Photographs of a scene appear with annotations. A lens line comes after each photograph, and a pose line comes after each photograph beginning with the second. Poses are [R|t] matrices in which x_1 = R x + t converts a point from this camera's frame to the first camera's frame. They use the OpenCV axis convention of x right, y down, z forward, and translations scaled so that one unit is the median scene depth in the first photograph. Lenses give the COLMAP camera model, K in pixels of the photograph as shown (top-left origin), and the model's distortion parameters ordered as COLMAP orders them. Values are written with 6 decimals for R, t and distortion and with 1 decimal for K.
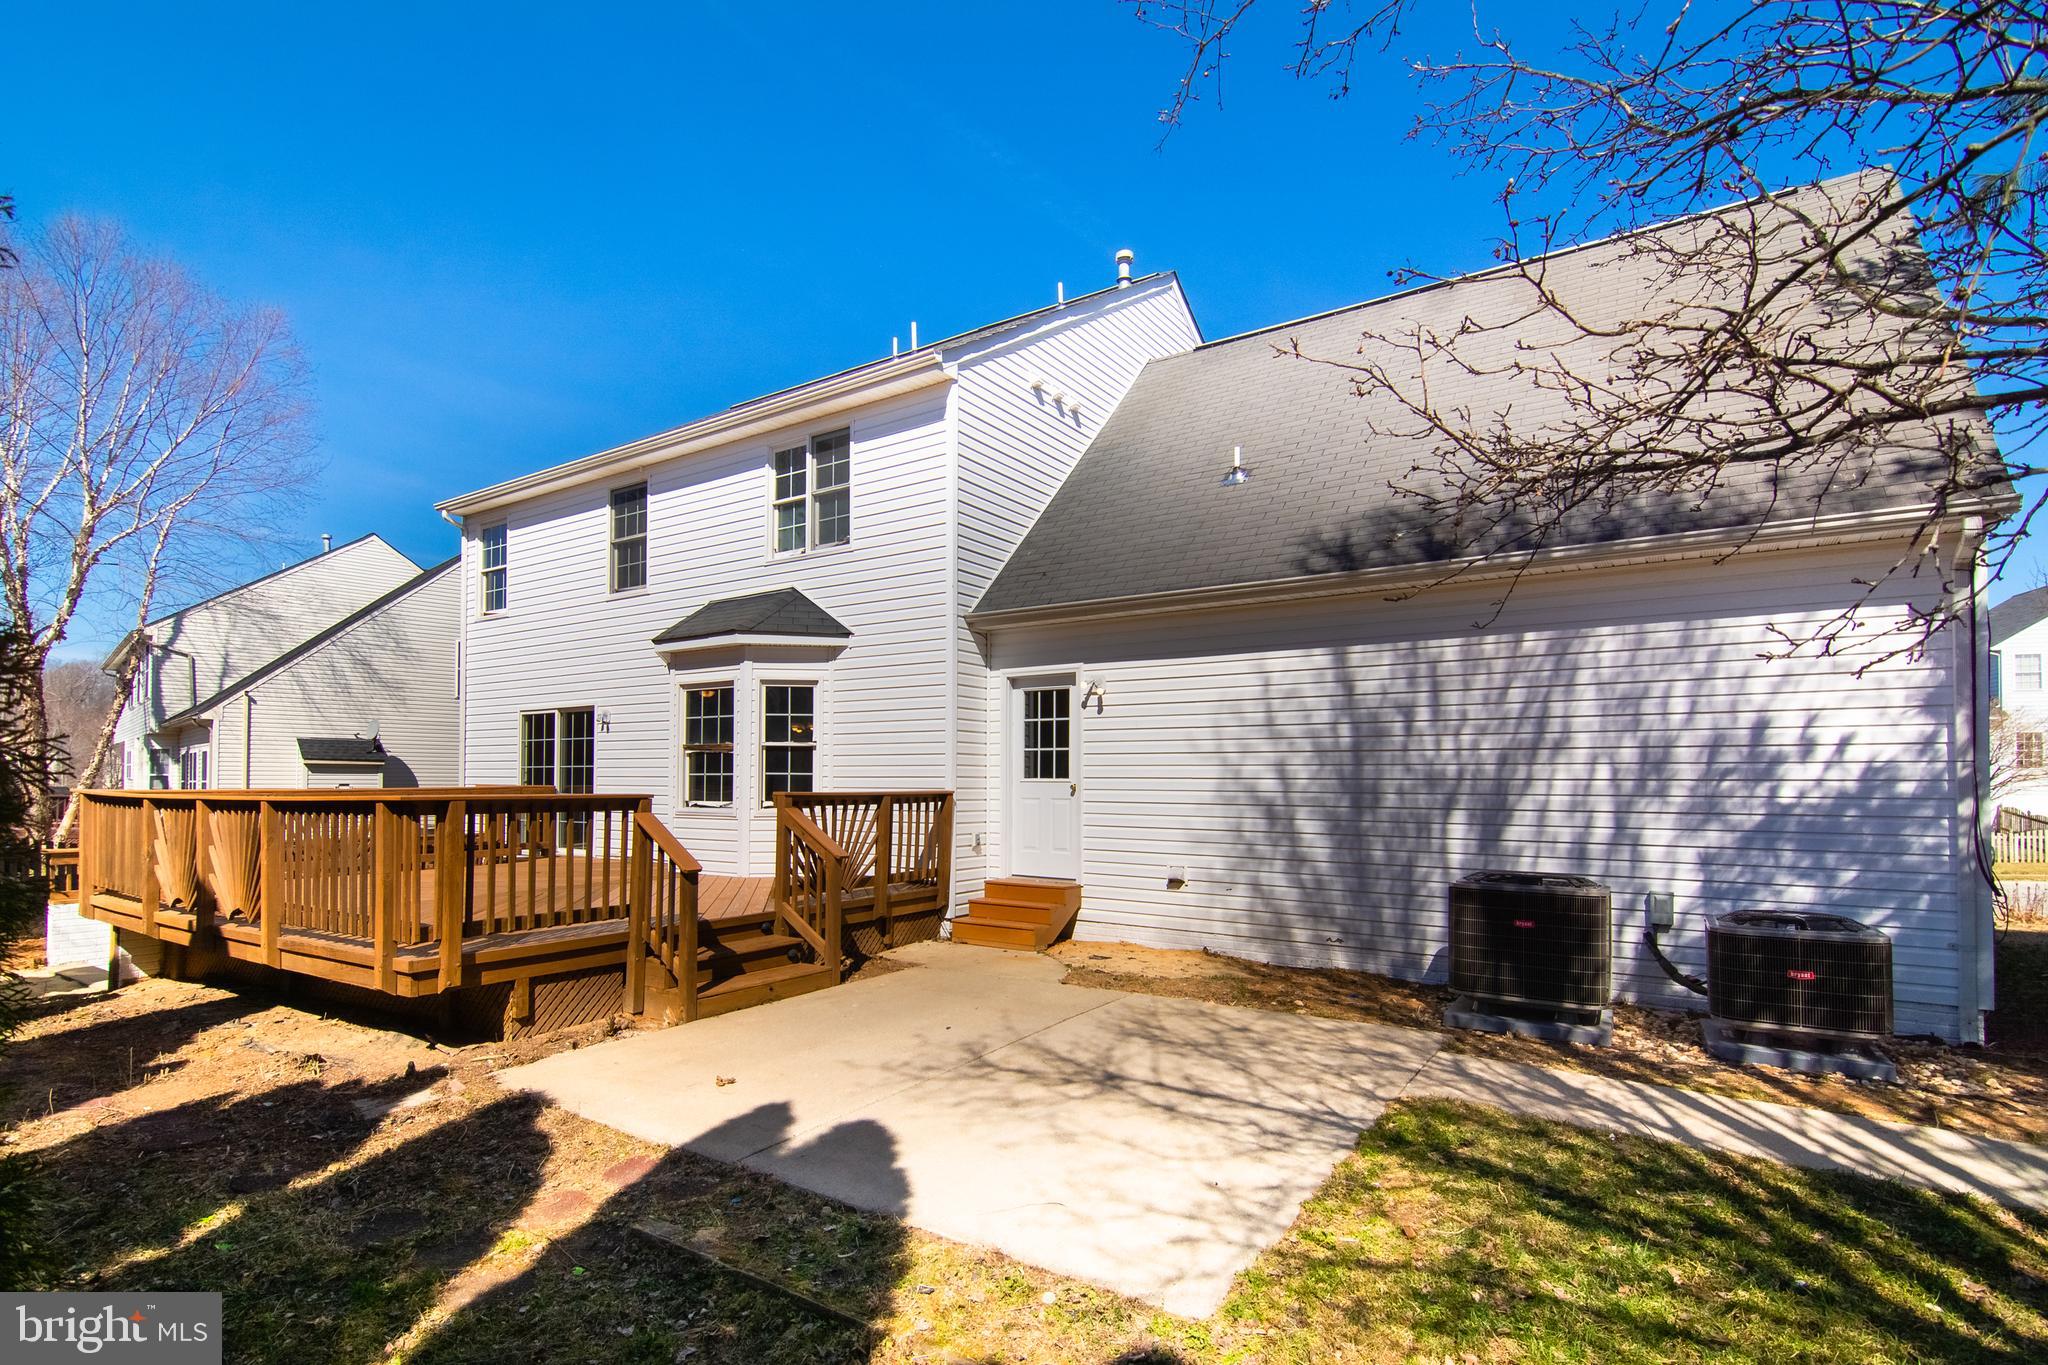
lens RADIAL K [[966.5, 0, 1027.8], [0, 966.5, 734.2], [0, 0, 1]] dist [-0.002652, -0.001171]
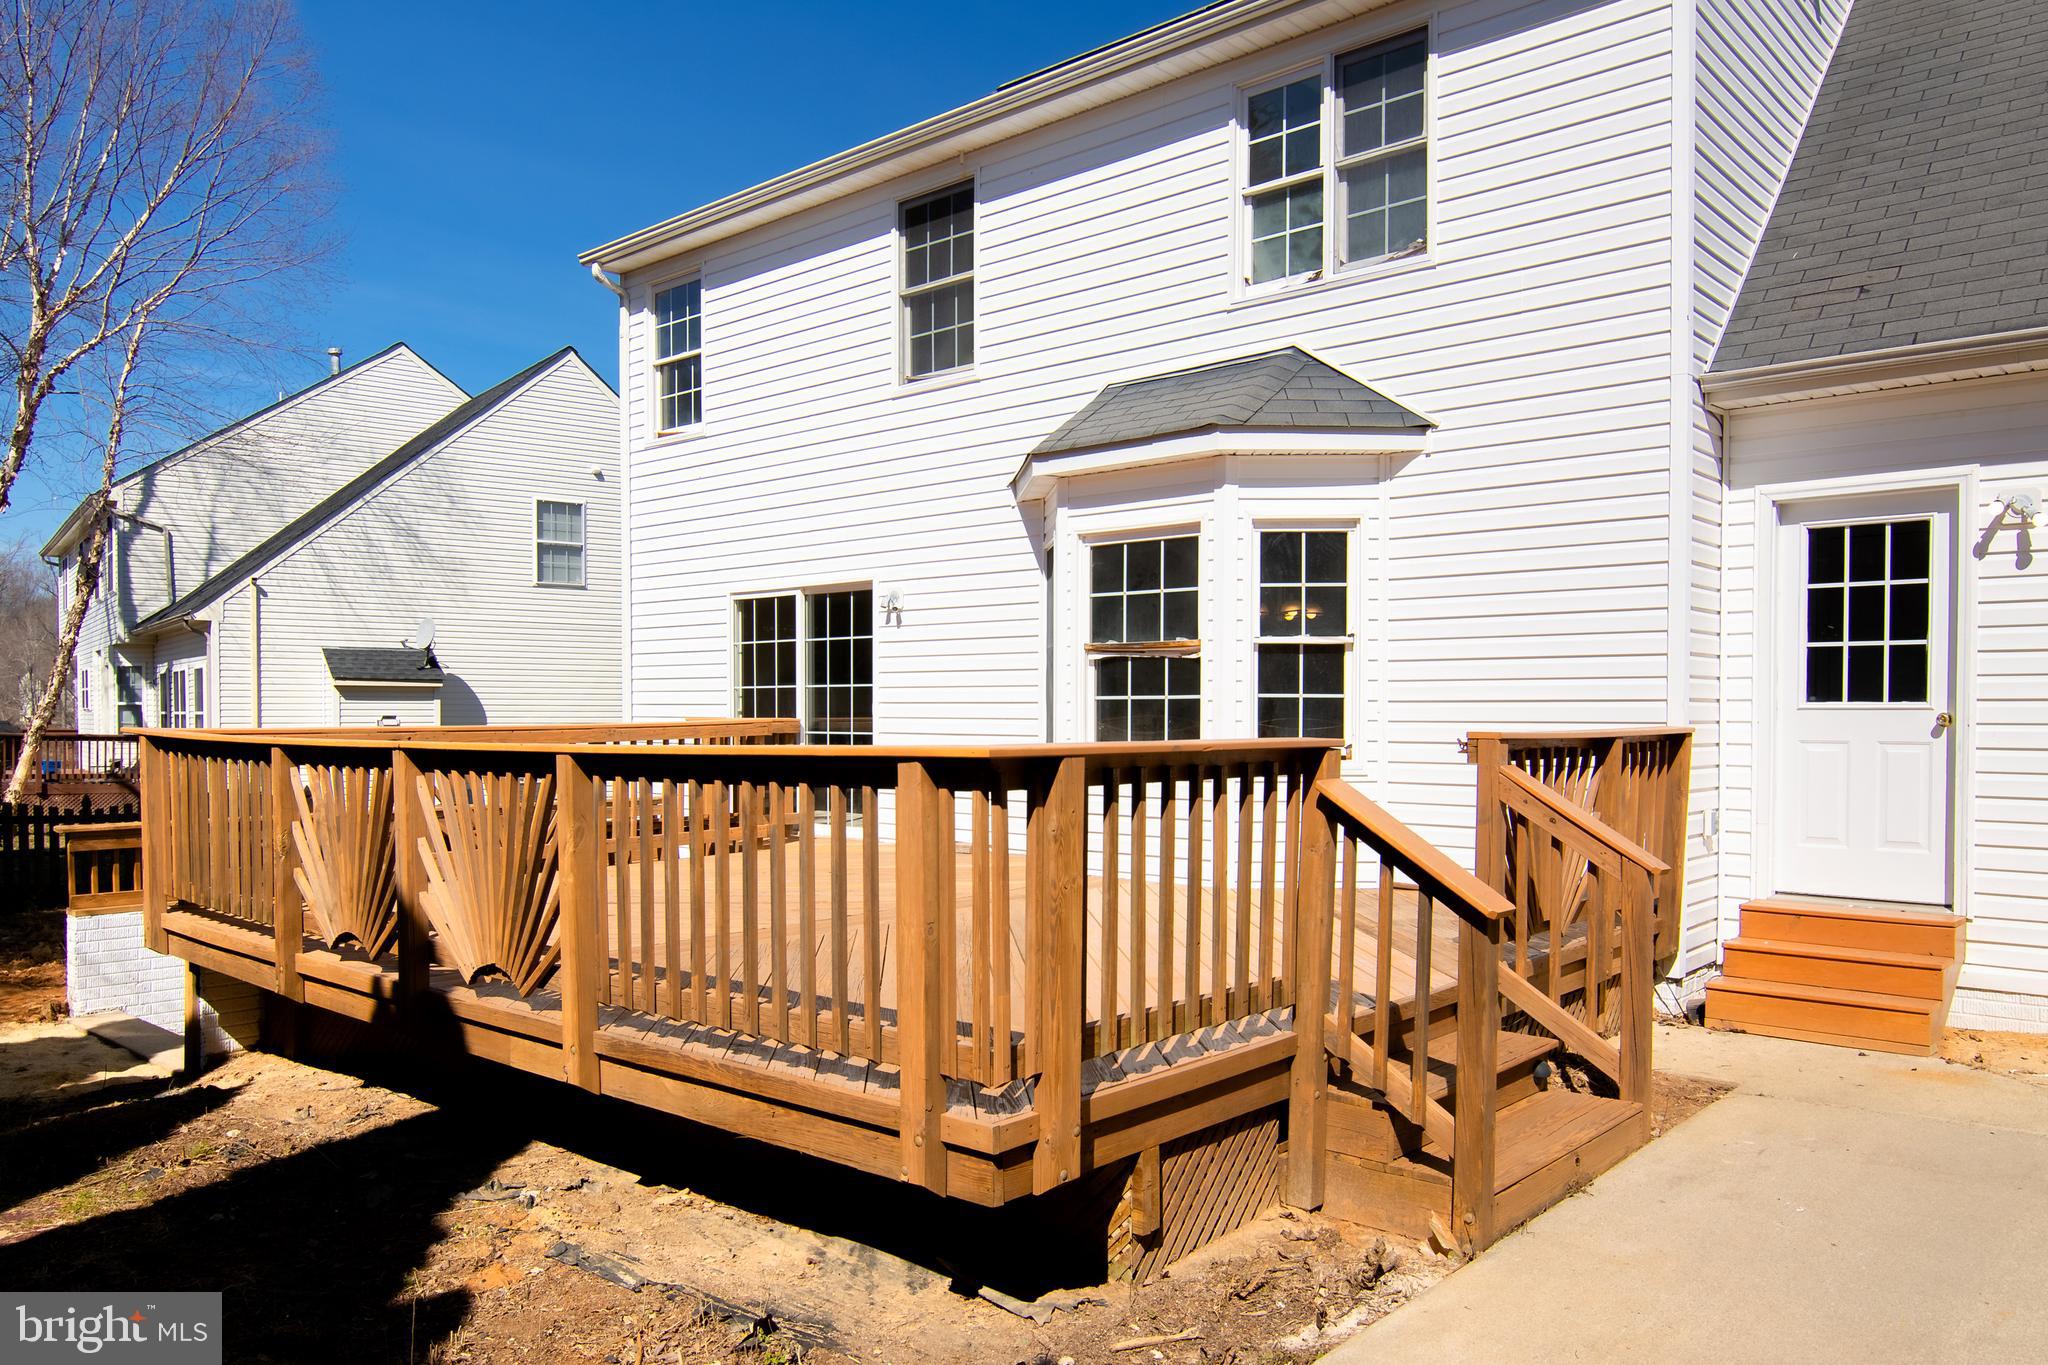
lens RADIAL K [[1400.9, 0, 1009.9], [0, 1400.9, 690.6], [0, 0, 1]] dist [0.005844, -0.018470]
pose [[0.989934, -0.005149, -0.141440, -0.290544], [0.010144, 0.999349, 0.034618, 0.009611], [0.141169, -0.035704, 0.989341, 0.205870]]
